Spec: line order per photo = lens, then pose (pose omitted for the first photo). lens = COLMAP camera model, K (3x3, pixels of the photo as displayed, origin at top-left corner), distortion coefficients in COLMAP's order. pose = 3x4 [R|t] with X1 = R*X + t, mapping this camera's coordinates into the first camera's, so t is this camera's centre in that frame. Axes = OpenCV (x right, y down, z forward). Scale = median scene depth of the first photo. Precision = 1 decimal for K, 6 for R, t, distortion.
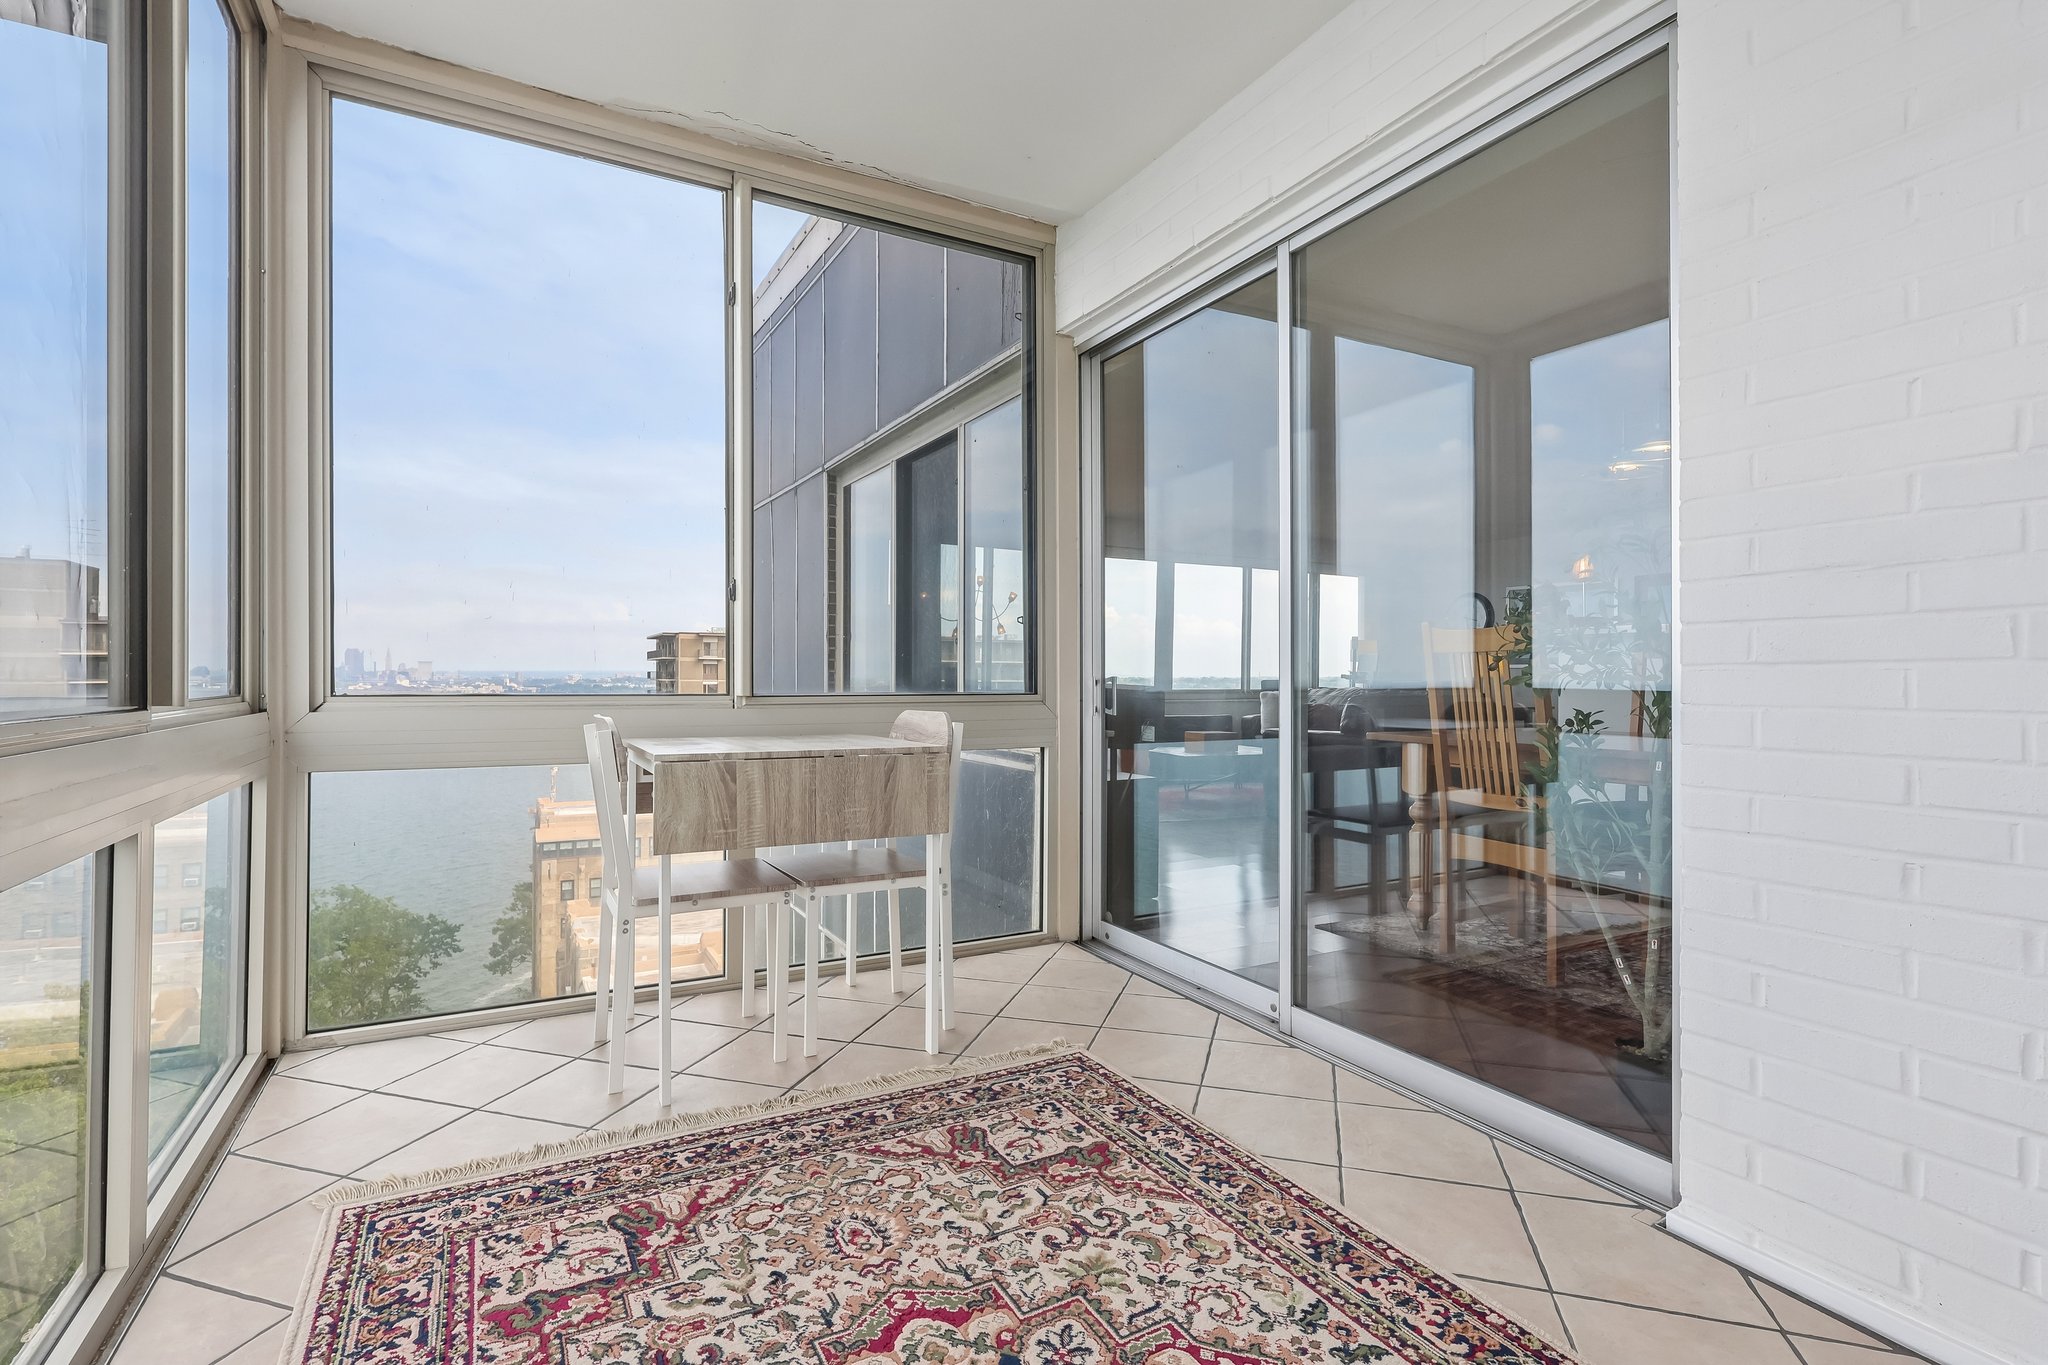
lens RADIAL K [[946.1, 0, 1018.6], [0, 946.1, 675.7], [0, 0, 1]] dist [-0.001814, -0.000305]
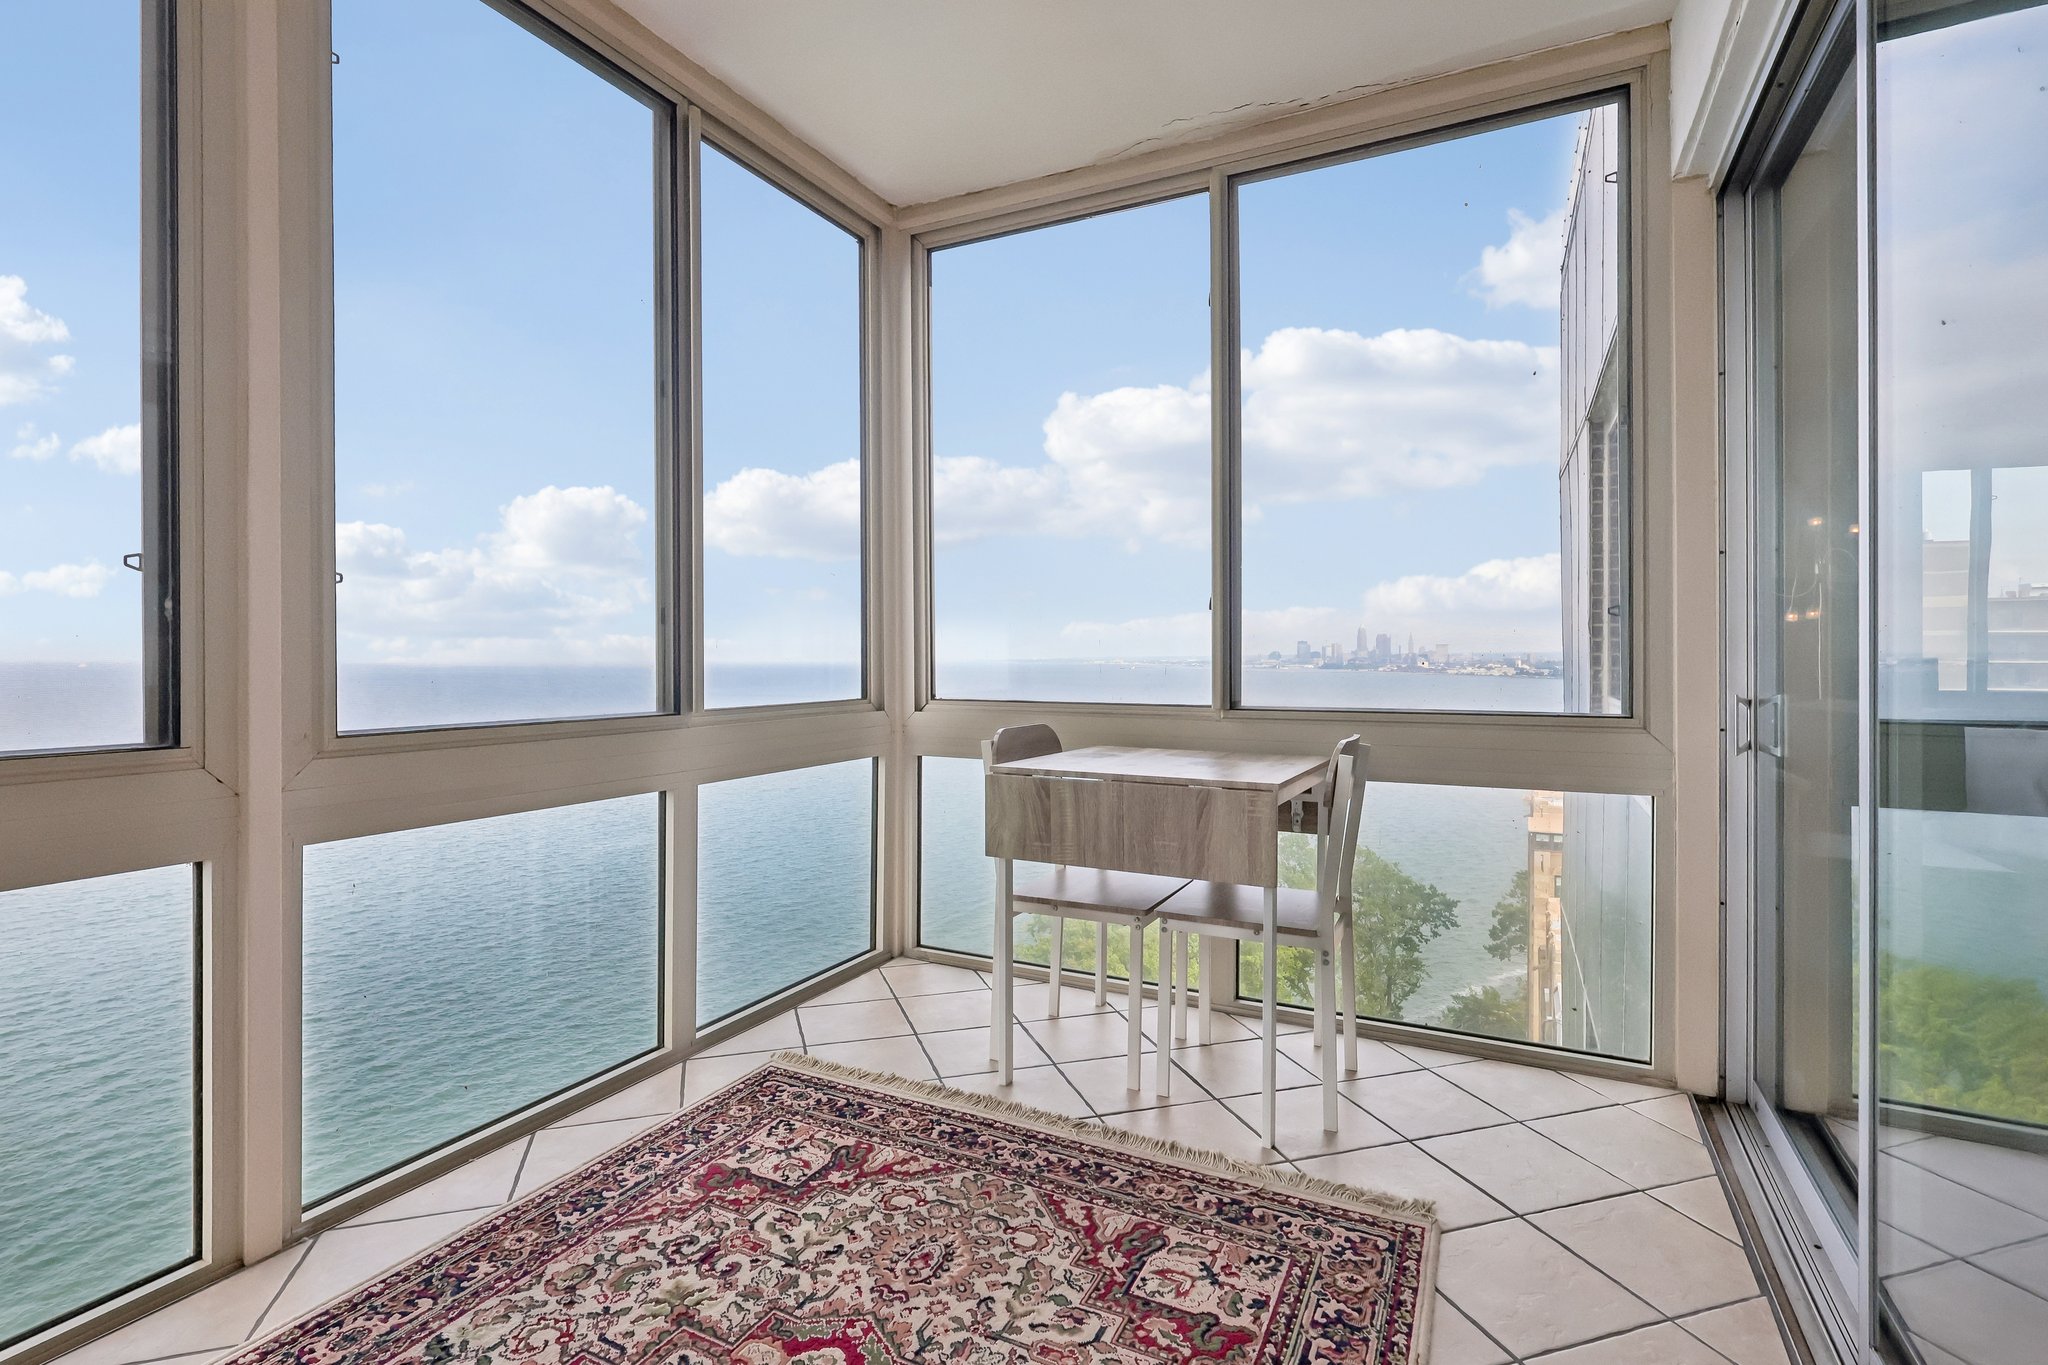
lens RADIAL K [[971.5, 0, 1019.5], [0, 971.5, 661.7], [0, 0, 1]] dist [-0.002266, -0.000198]
pose [[0.563385, -0.002410, -0.826191, 0.722890], [0.005891, 0.999982, 0.001100, -0.050018], [0.826173, -0.005487, 0.563389, 0.480184]]
